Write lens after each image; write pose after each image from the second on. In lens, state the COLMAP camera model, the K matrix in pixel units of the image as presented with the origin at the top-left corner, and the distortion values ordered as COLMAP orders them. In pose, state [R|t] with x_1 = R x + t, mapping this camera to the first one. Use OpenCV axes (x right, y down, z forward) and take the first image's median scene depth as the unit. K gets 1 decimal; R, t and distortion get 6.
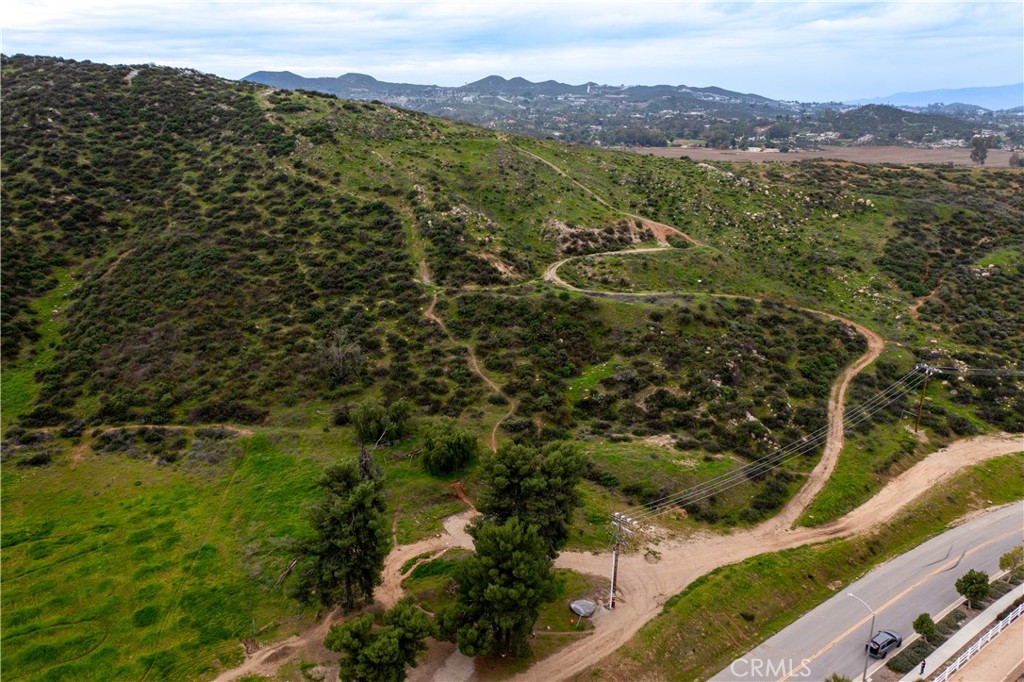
lens RADIAL K [[806.4, 0, 508.1], [0, 806.4, 333.1], [0, 0, 1]] dist [-0.016142, 0.000926]
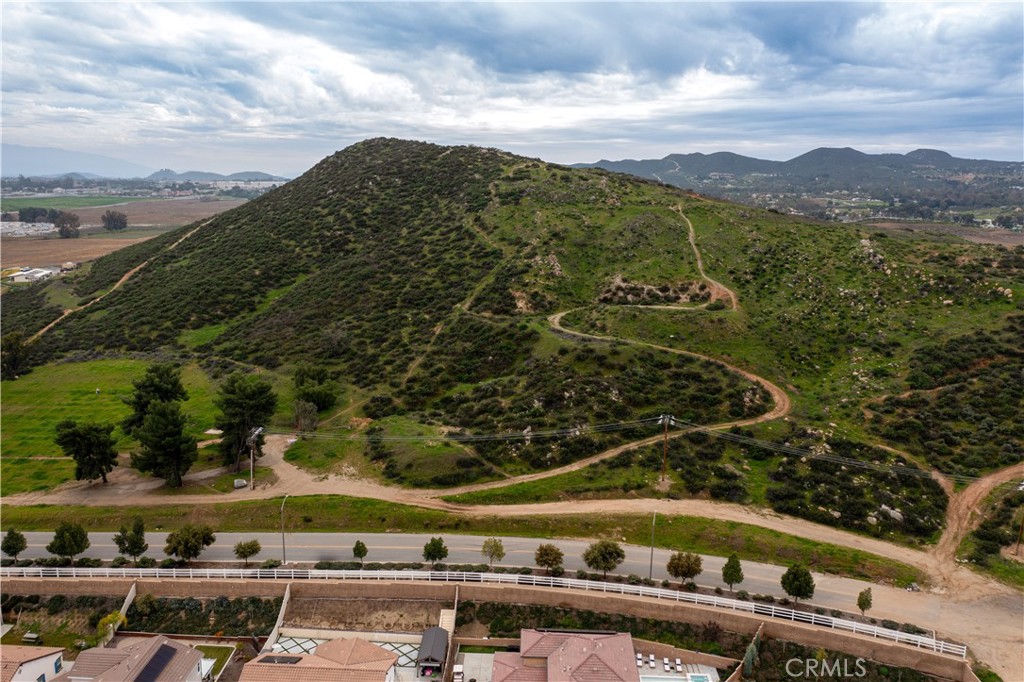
lens RADIAL K [[806.4, 0, 507.7], [0, 806.4, 335.3], [0, 0, 1]] dist [-0.016142, 0.000926]
pose [[0.776261, 0.129760, -0.616913, 0.677271], [-0.182031, 0.983040, -0.022279, -0.001914], [0.603559, 0.129591, 0.786716, 0.017399]]
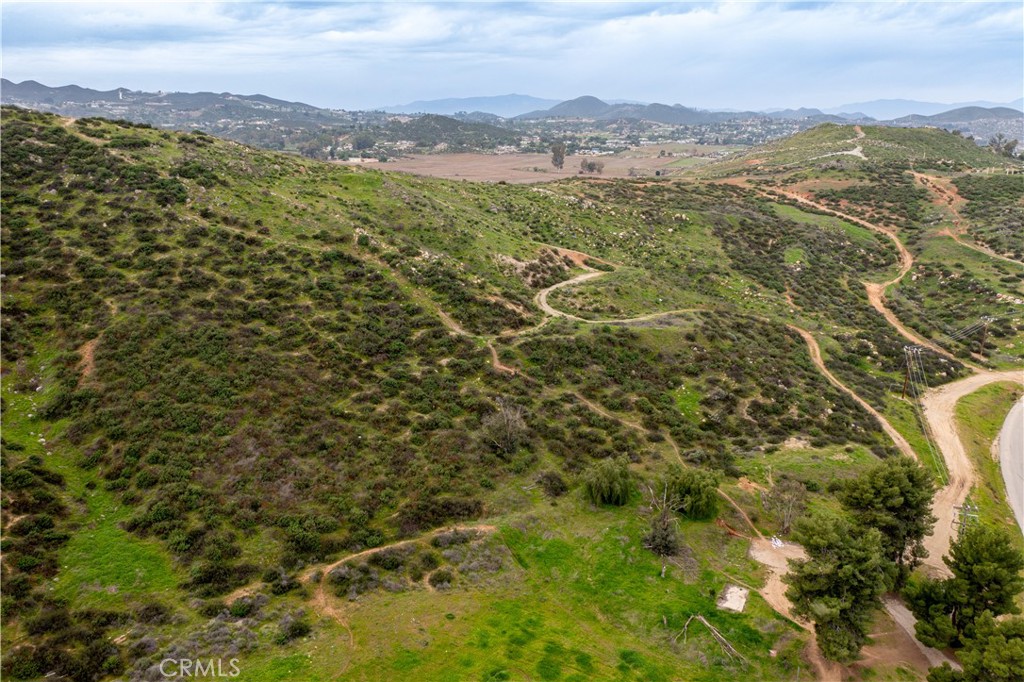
lens RADIAL K [[806.4, 0, 507.4], [0, 806.4, 334.6], [0, 0, 1]] dist [-0.016142, 0.000926]
pose [[0.852913, -0.132053, 0.505076, -0.475099], [0.135151, 0.990349, 0.030702, -0.074063], [-0.504256, 0.042075, 0.862529, 0.134773]]
